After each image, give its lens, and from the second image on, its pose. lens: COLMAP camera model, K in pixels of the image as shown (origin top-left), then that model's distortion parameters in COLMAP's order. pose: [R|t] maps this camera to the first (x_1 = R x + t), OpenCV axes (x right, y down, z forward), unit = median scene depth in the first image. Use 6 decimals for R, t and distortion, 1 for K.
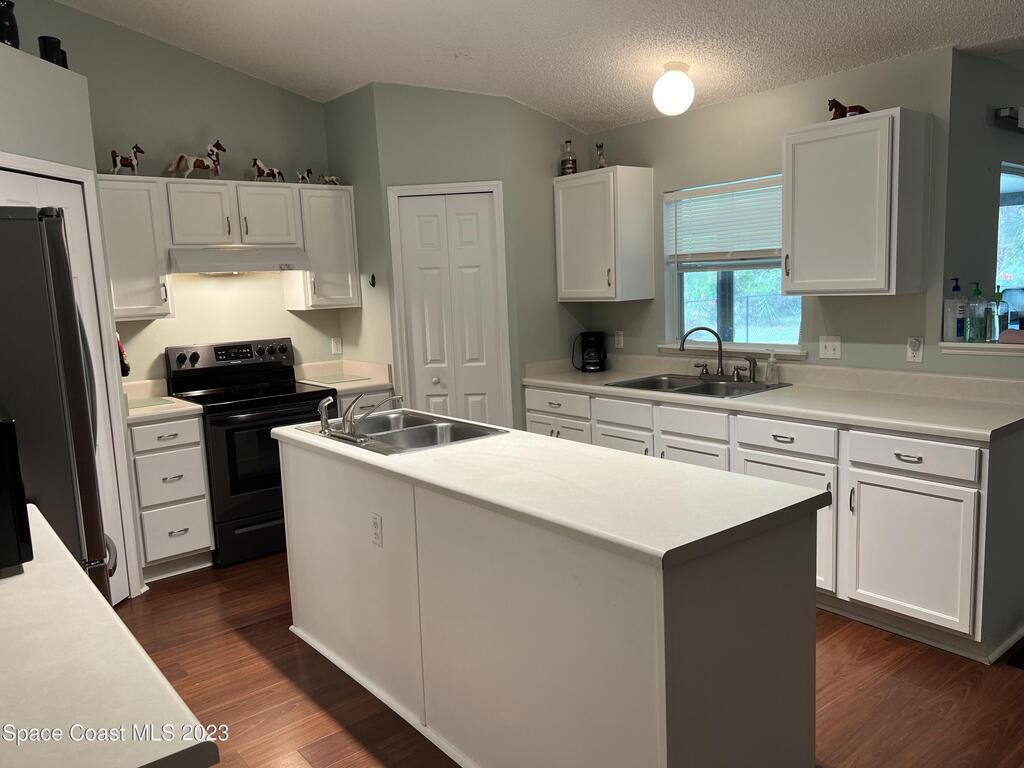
lens RADIAL K [[786.8, 0, 512.0], [0, 786.8, 384.0], [0, 0, 1]] dist [0.025864, -0.001826]
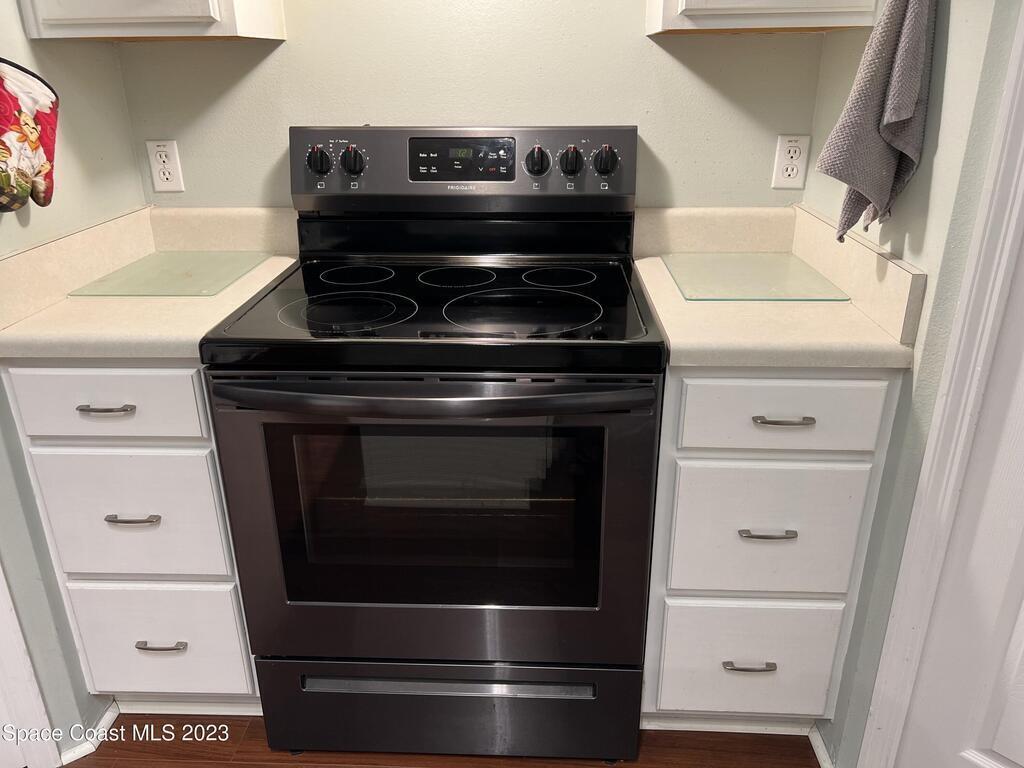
lens RADIAL K [[786.8, 0, 512.0], [0, 786.8, 384.0], [0, 0, 1]] dist [0.025864, -0.001826]
pose [[0.740840, 0.284212, -0.608588, -0.092584], [-0.109599, 0.945073, 0.307935, -0.056476], [0.662680, -0.161430, 0.731298, 0.750396]]
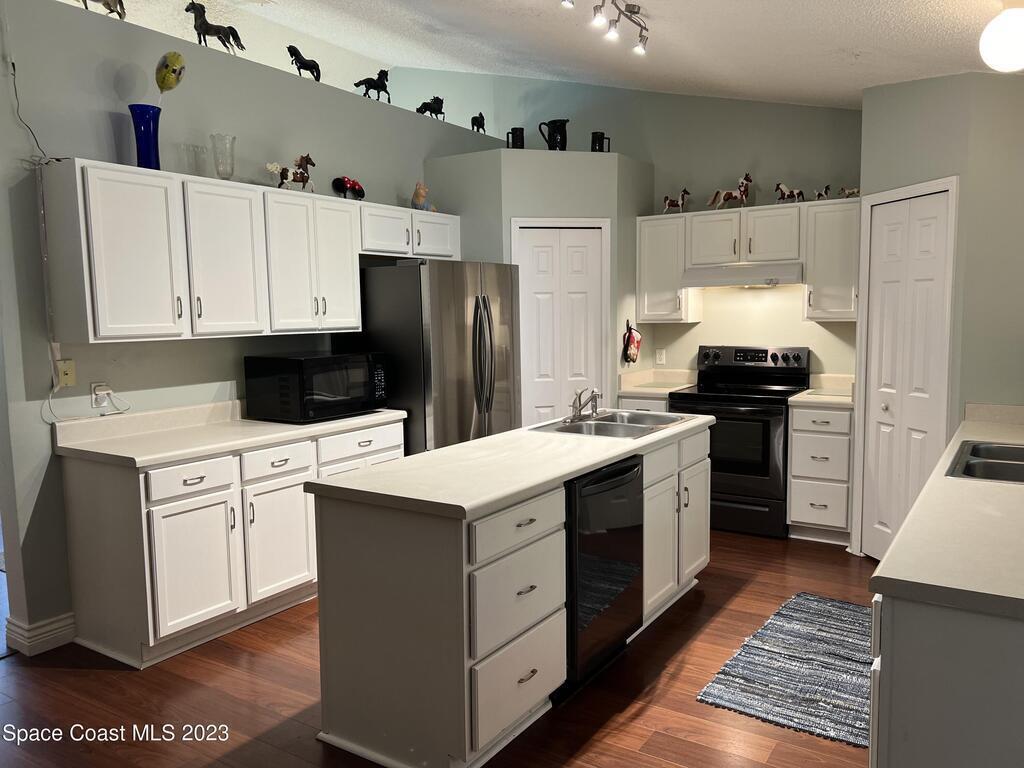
lens RADIAL K [[775.7, 0, 509.5], [0, 775.7, 386.7], [0, 0, 1]] dist [0.066872, -0.073372]
pose [[0.302387, 0.128938, -0.944424, 0.629655], [-0.124794, 0.987636, 0.094880, -0.059946], [0.944981, 0.089168, 0.314739, 0.319378]]
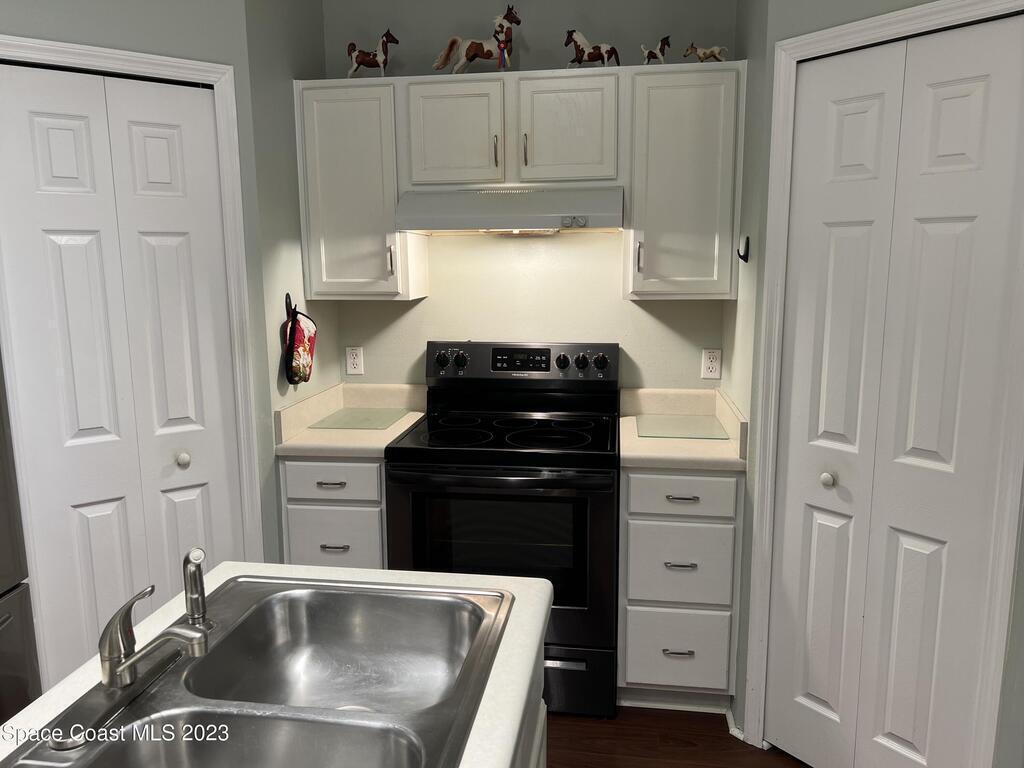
lens RADIAL K [[775.7, 0, 509.5], [0, 775.7, 386.7], [0, 0, 1]] dist [0.066872, -0.073372]
pose [[0.672106, 0.154945, -0.724062, 0.096308], [-0.117902, 0.987779, 0.101937, -0.081439], [0.731008, 0.016856, 0.682160, 0.578198]]
